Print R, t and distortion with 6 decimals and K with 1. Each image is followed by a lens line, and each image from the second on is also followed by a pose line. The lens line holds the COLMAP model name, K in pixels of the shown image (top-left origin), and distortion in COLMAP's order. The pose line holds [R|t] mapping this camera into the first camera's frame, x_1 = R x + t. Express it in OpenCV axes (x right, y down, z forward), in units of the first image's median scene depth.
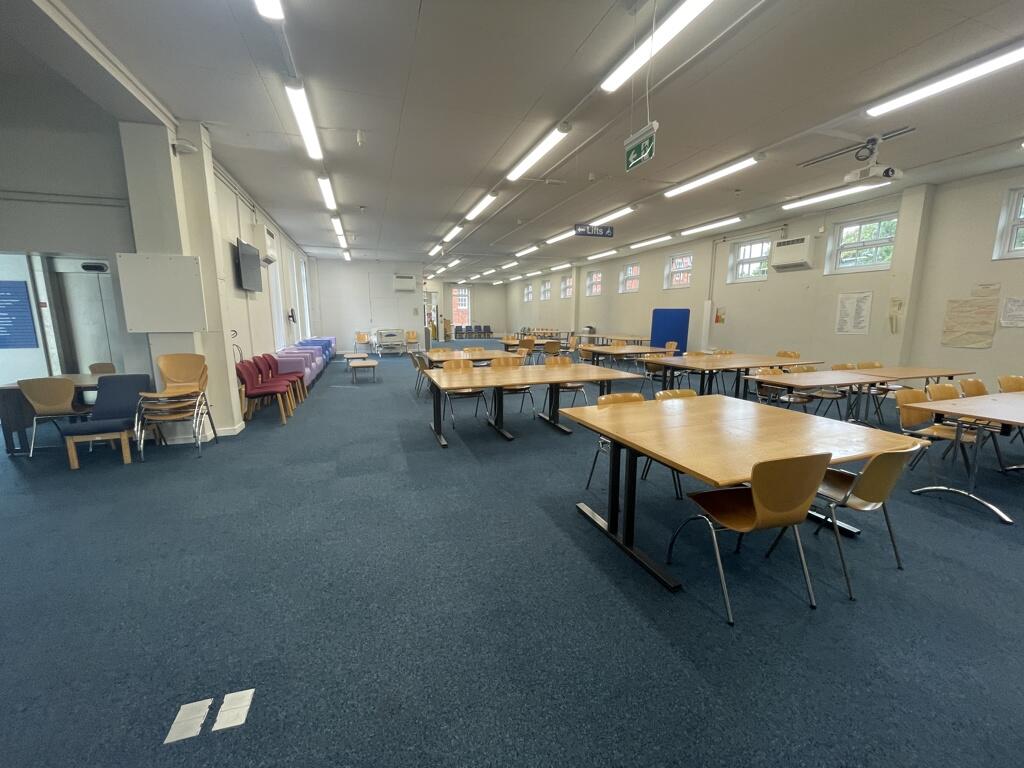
lens RADIAL K [[413.5, 0, 511.0], [0, 413.5, 385.0], [0, 0, 1]] dist [-0.002313, -0.000262]
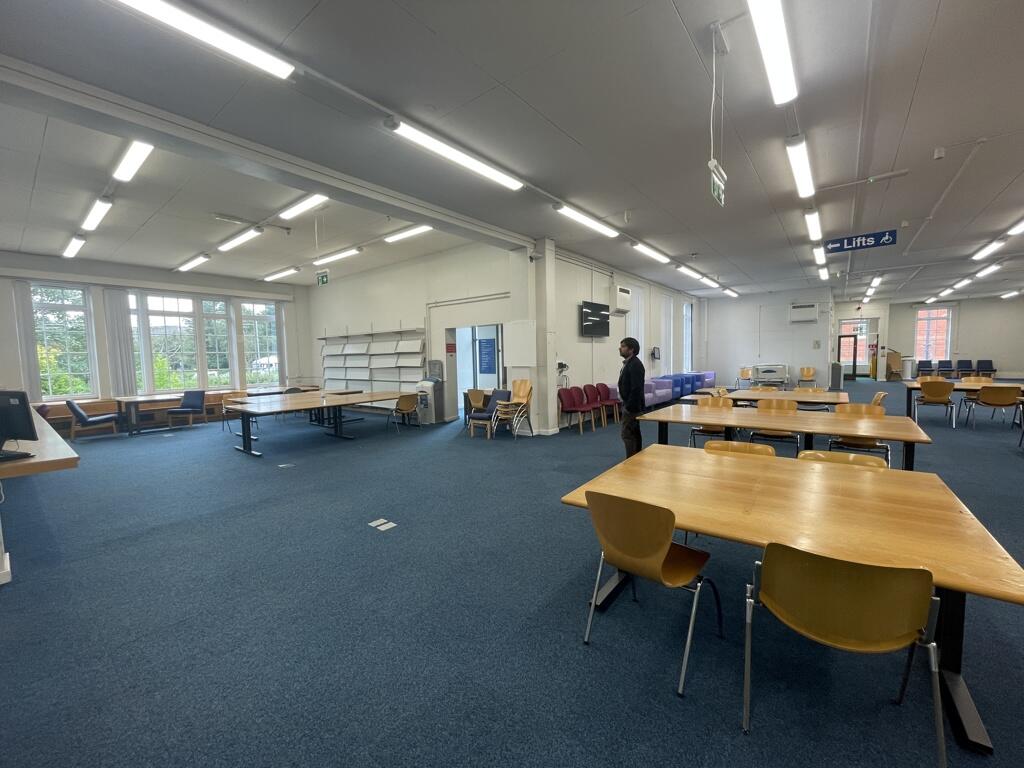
lens RADIAL K [[413.5, 0, 510.5], [0, 413.5, 385.4], [0, 0, 1]] dist [-0.002313, -0.000262]
pose [[0.533532, 0.049679, -0.844320, 0.247229], [-0.117405, 0.992959, -0.015764, -0.009539], [0.837592, 0.107538, 0.535608, 0.034800]]
